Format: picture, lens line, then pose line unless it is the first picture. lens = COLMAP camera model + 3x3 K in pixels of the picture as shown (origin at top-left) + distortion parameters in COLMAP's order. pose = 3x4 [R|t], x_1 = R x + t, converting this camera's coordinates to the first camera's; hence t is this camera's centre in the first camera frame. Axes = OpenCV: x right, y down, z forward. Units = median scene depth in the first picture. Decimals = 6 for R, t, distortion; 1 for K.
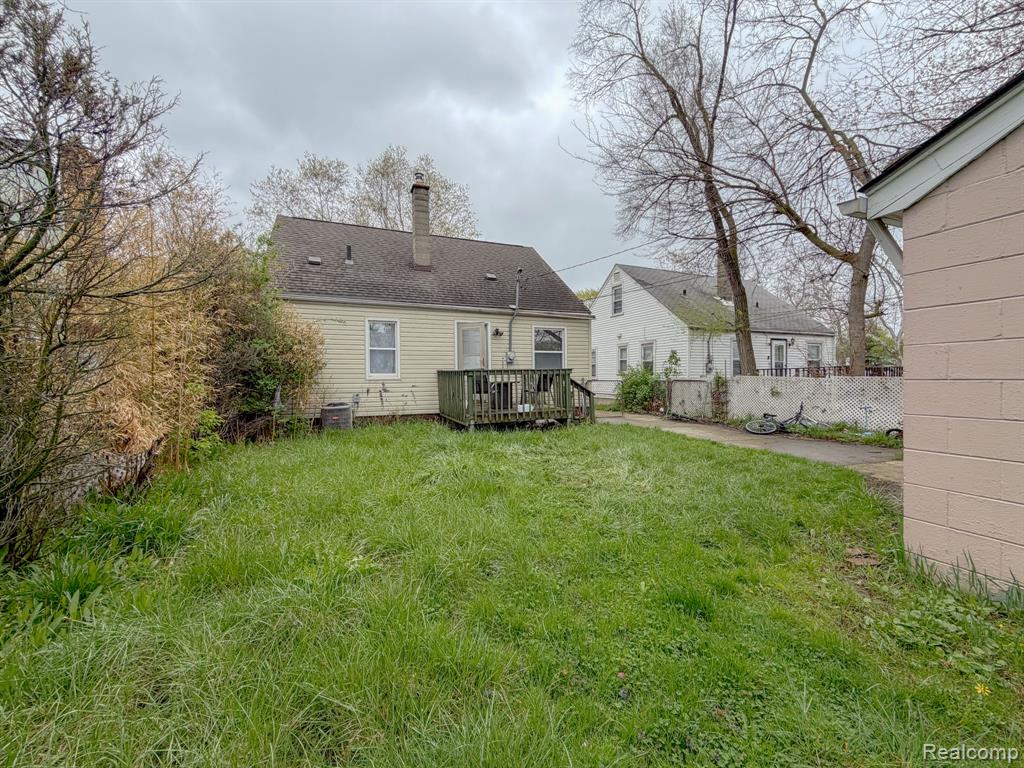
lens RADIAL K [[412.1, 0, 510.9], [0, 412.1, 379.1], [0, 0, 1]] dist [-0.000192, -0.000013]
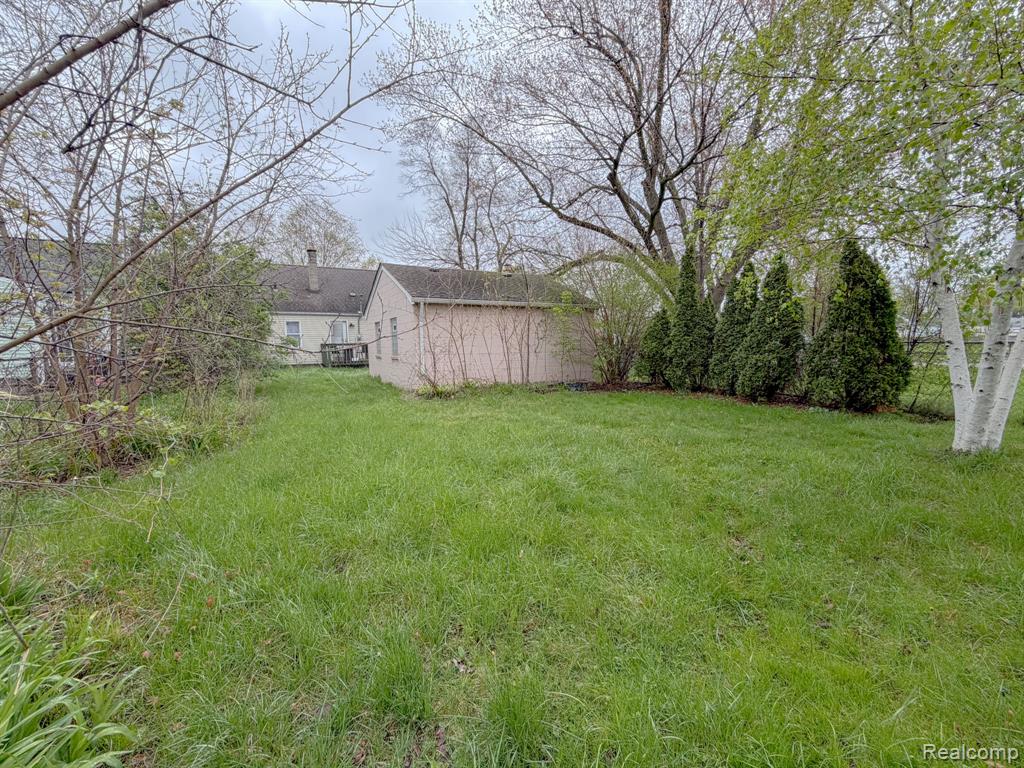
lens RADIAL K [[412.1, 0, 511.1], [0, 412.1, 385.4], [0, 0, 1]] dist [-0.000192, -0.000013]
pose [[0.991760, -0.019079, 0.126679, 0.497027], [0.008622, 0.996547, 0.082587, 0.025877], [-0.127817, -0.080815, 0.988500, -1.191838]]
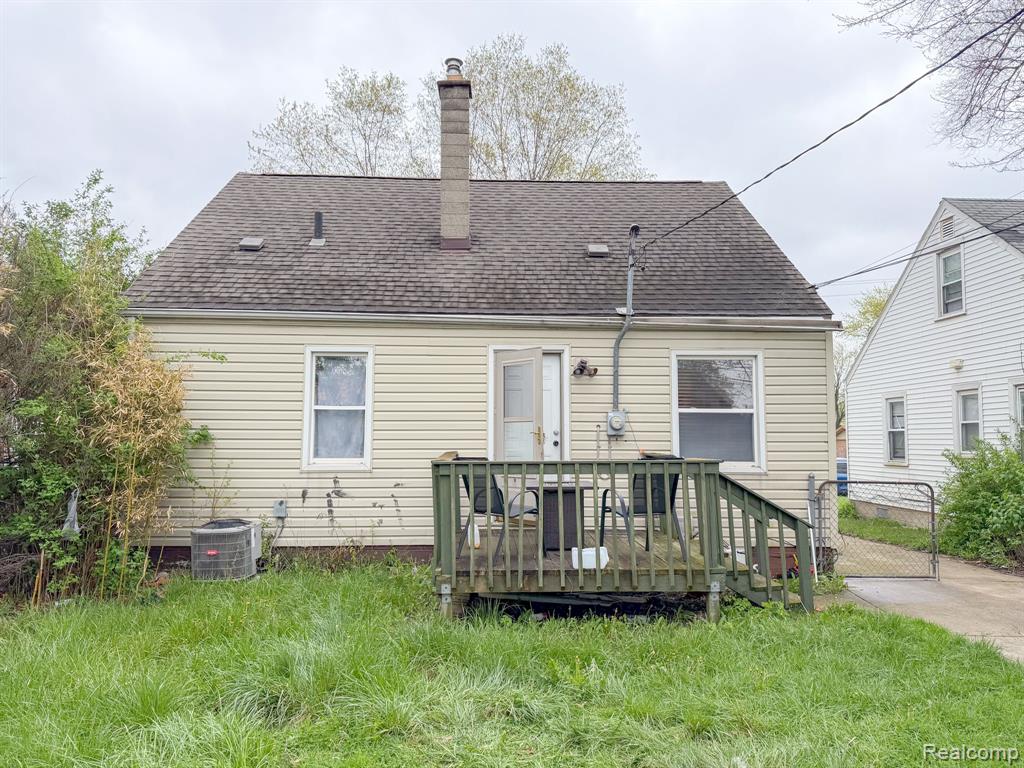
lens RADIAL K [[719.1, 0, 512.4], [0, 719.1, 386.4], [0, 0, 1]] dist [0.061563, -0.007181]
pose [[0.936100, -0.013366, -0.351480, 0.168576], [-0.014411, 0.996981, -0.076294, -0.032597], [0.351438, 0.076484, 0.933082, 0.237460]]
